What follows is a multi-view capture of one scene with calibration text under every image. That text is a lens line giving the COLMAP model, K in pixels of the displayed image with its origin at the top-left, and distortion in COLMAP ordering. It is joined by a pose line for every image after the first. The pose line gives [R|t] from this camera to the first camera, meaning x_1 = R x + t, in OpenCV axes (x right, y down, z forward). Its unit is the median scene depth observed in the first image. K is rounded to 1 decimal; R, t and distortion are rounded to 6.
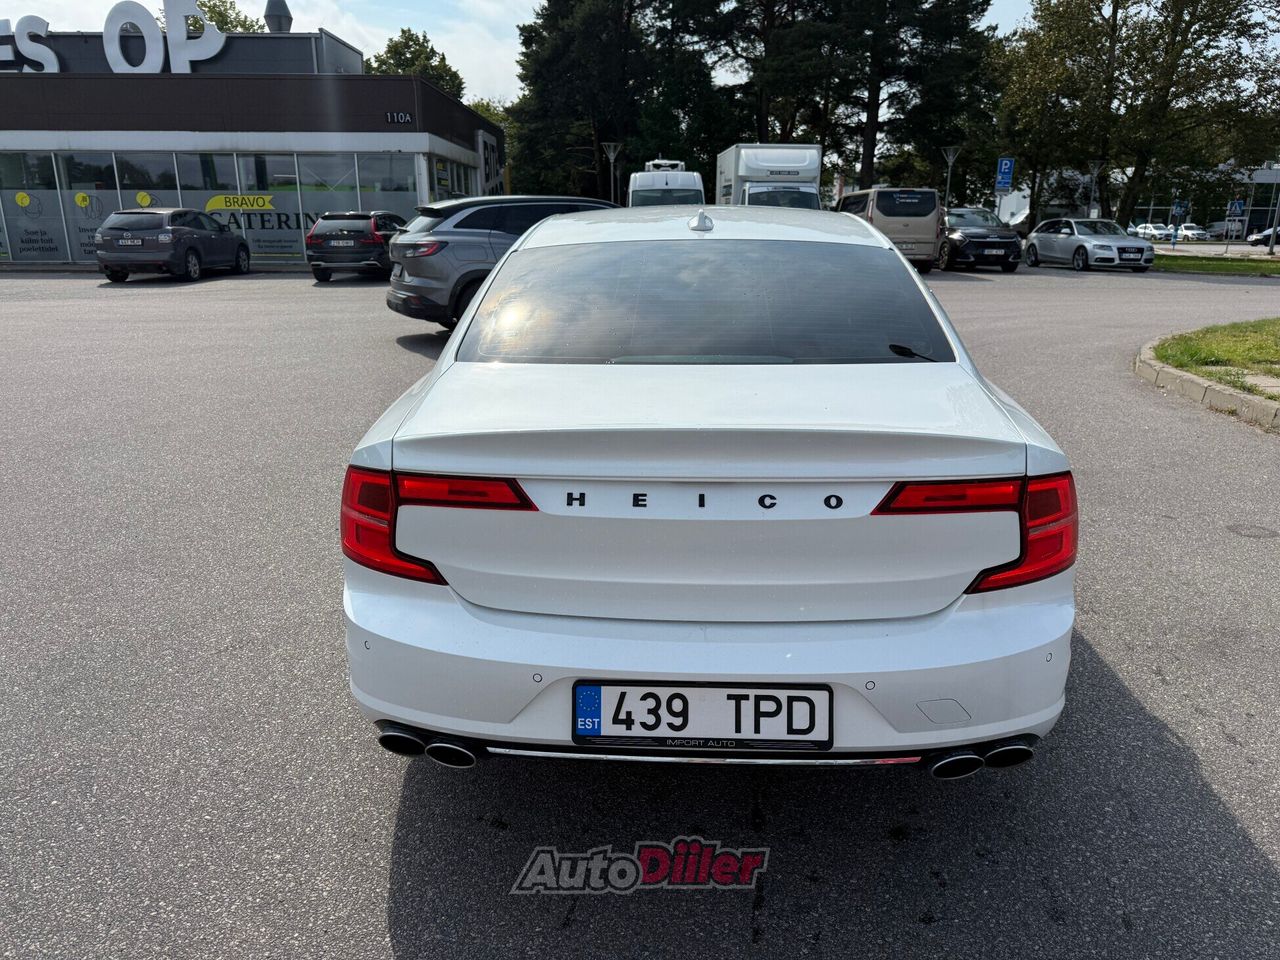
lens RADIAL K [[914.3, 0, 640.0], [0, 914.3, 477.1], [0, 0, 1]] dist [0.017524, -0.022376]
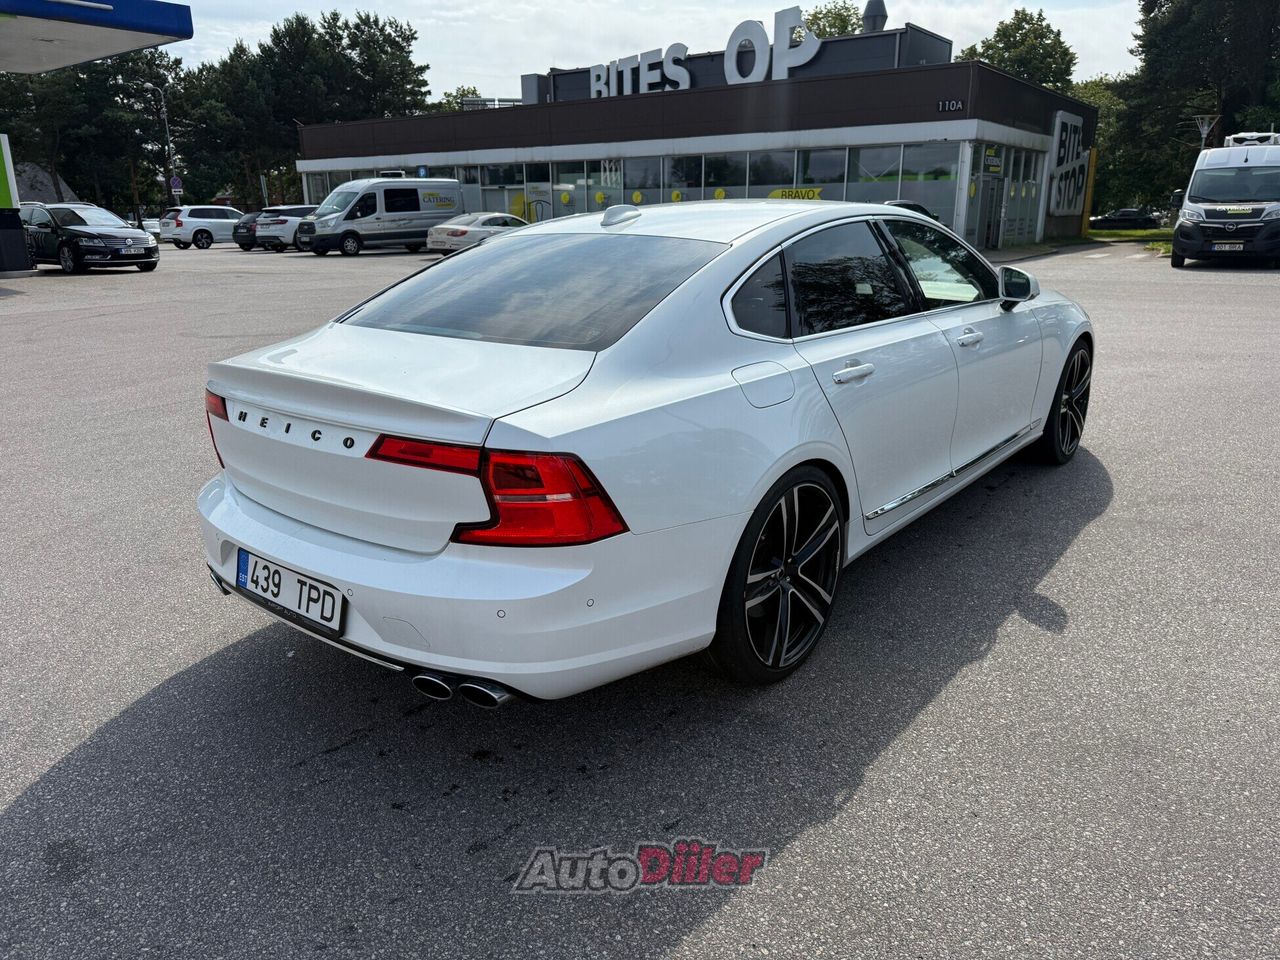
lens RADIAL K [[914.3, 0, 653.3], [0, 914.3, 475.6], [0, 0, 1]] dist [0.017524, -0.022376]
pose [[0.803822, 0.154584, -0.574434, 0.113981], [-0.148804, 0.987197, 0.057435, -0.005610], [0.575958, 0.039310, 0.816534, 0.019208]]
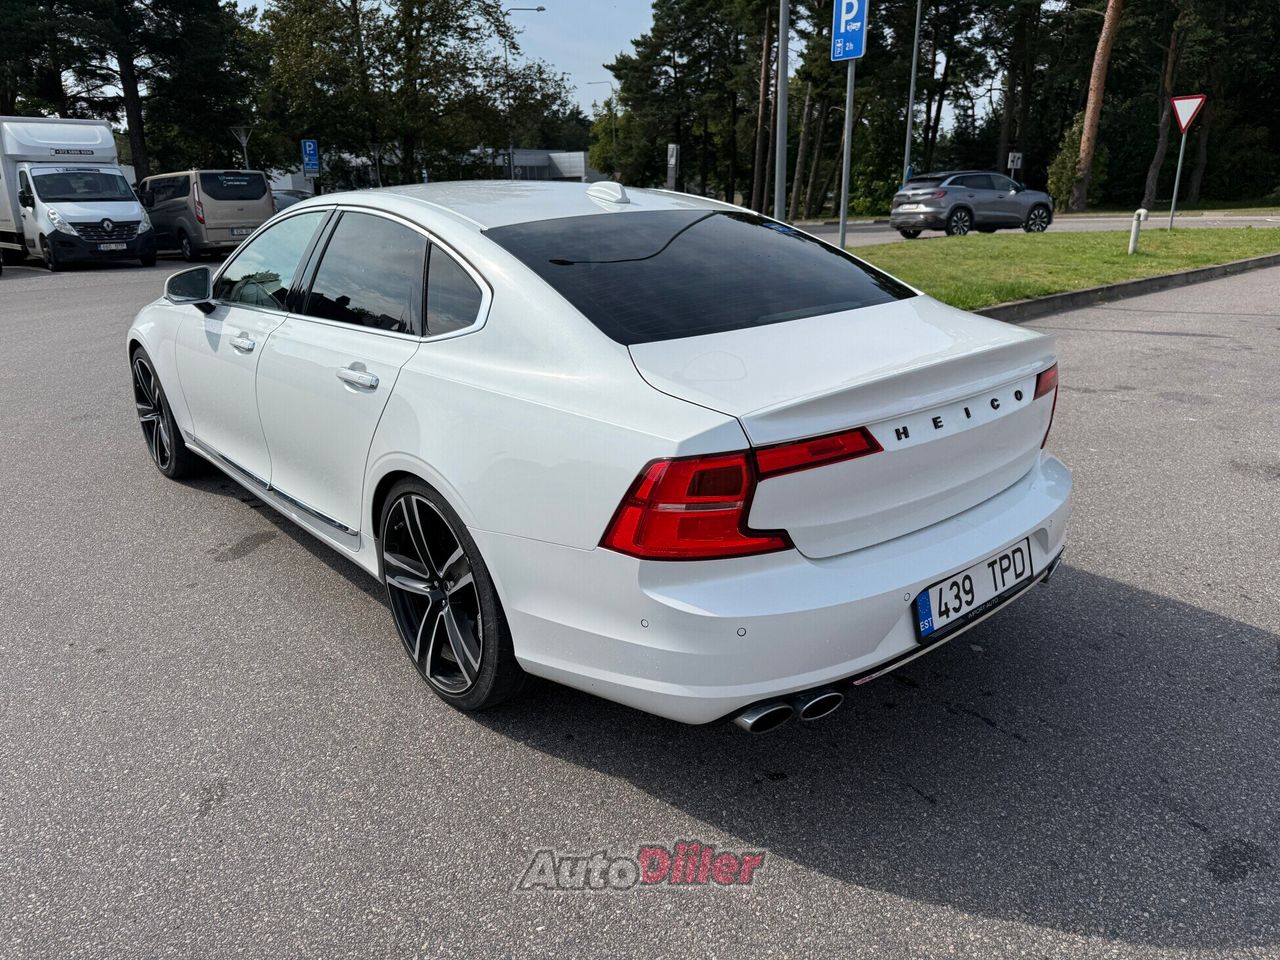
lens RADIAL K [[914.3, 0, 641.8], [0, 914.3, 479.3], [0, 0, 1]] dist [0.017524, -0.022376]
pose [[0.717194, -0.222753, 0.660314, -0.095578], [0.210651, 0.972508, 0.099273, -0.009042], [-0.664273, 0.067897, 0.744400, 0.034159]]
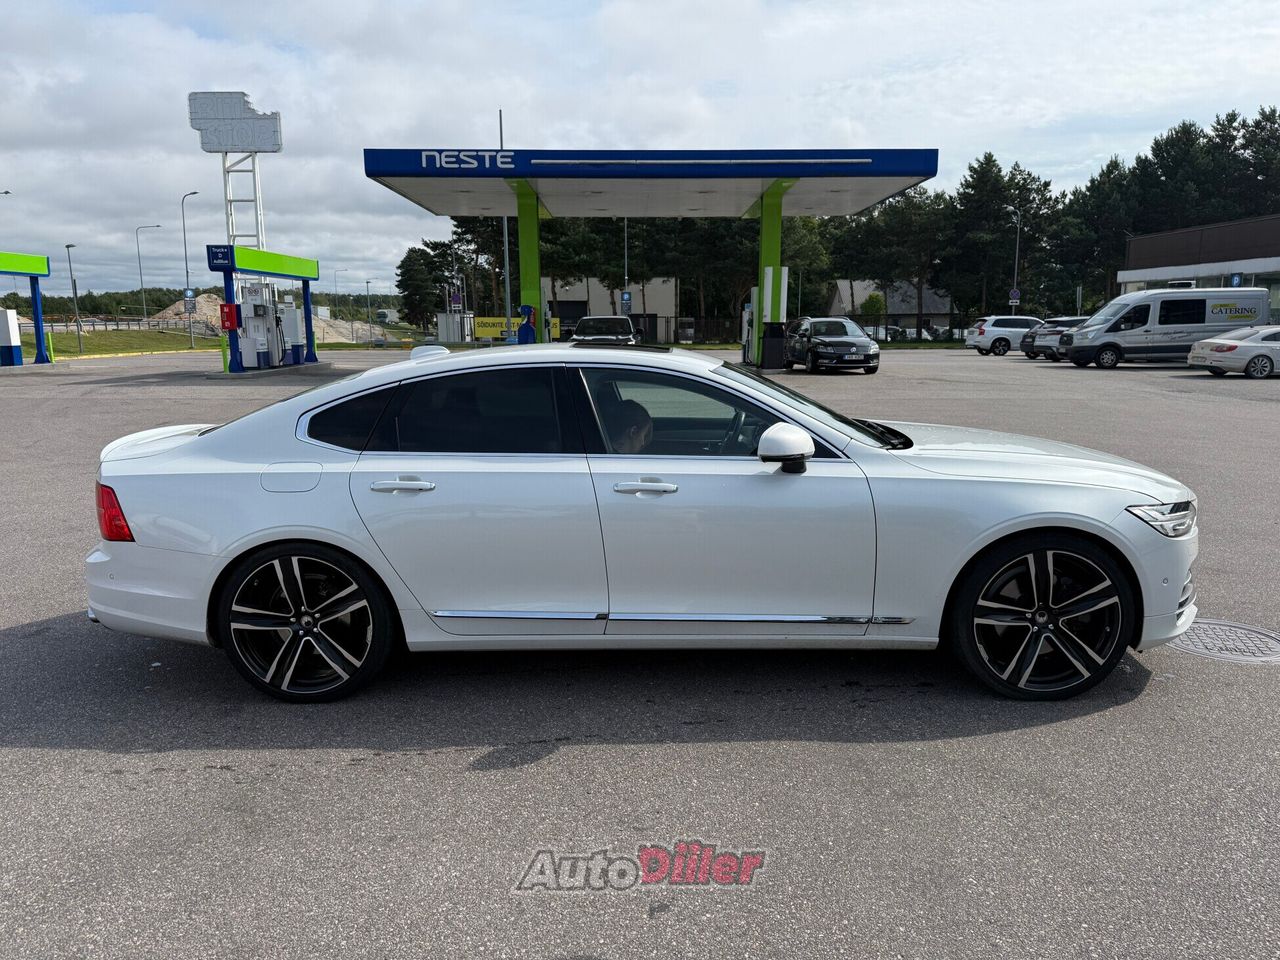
lens RADIAL K [[914.3, 0, 643.6], [0, 914.3, 485.8], [0, 0, 1]] dist [0.017524, -0.022376]
pose [[0.012866, 0.172145, -0.984988, 0.230845], [-0.267740, 0.949693, 0.162479, -0.060504], [0.963405, 0.261630, 0.058309, 0.192509]]
